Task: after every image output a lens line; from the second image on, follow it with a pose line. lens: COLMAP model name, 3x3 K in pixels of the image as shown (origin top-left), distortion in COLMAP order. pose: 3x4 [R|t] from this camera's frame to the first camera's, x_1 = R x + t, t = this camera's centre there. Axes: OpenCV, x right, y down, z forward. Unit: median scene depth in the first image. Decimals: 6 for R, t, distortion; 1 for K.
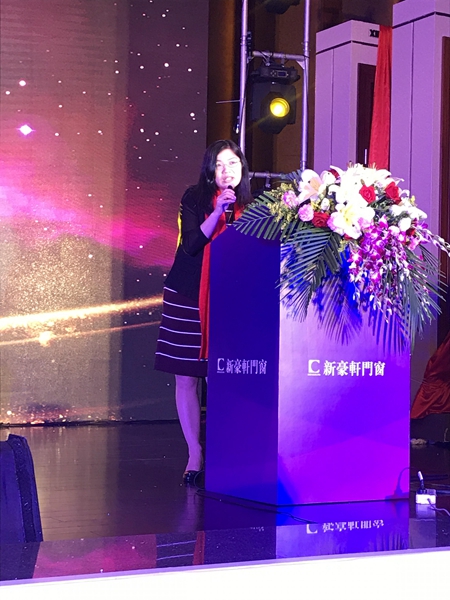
lens RADIAL K [[1402.2, 0, 225.0], [0, 1402.2, 300.0], [0, 0, 1]] dist [0.076304, 0.188427]
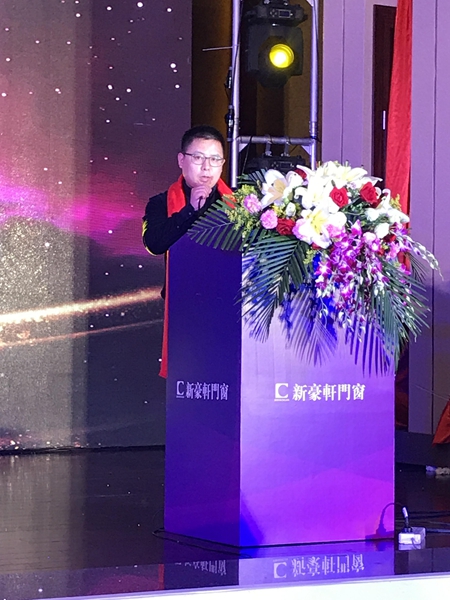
lens RADIAL K [[1939.7, 0, 225.0], [0, 1939.7, 300.0], [0, 0, 1]] dist [0.043925, 0.851060]
pose [[0.999828, -0.008779, -0.016363, 0.046451], [0.009010, 0.999861, 0.014052, -0.026717], [0.016237, -0.014197, 0.999767, -0.220477]]
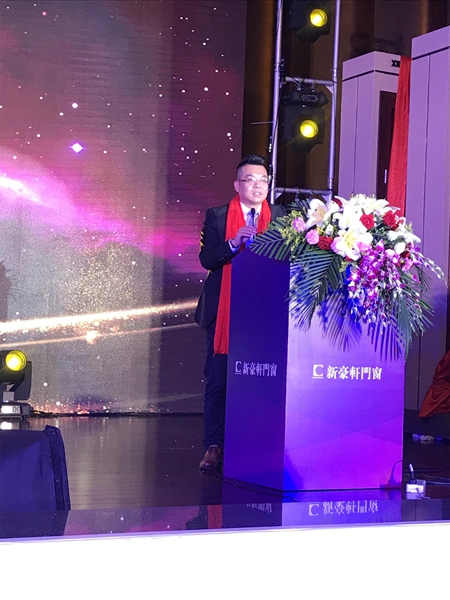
lens RADIAL K [[1346.8, 0, 204.6], [0, 1346.8, 300.4], [0, 0, 1]] dist [0.094272, -0.142804]
pose [[0.998649, 0.016999, -0.049112, 0.023084], [-0.016867, 0.999853, 0.003094, -0.011349], [0.049157, -0.002262, 0.998788, -0.101200]]
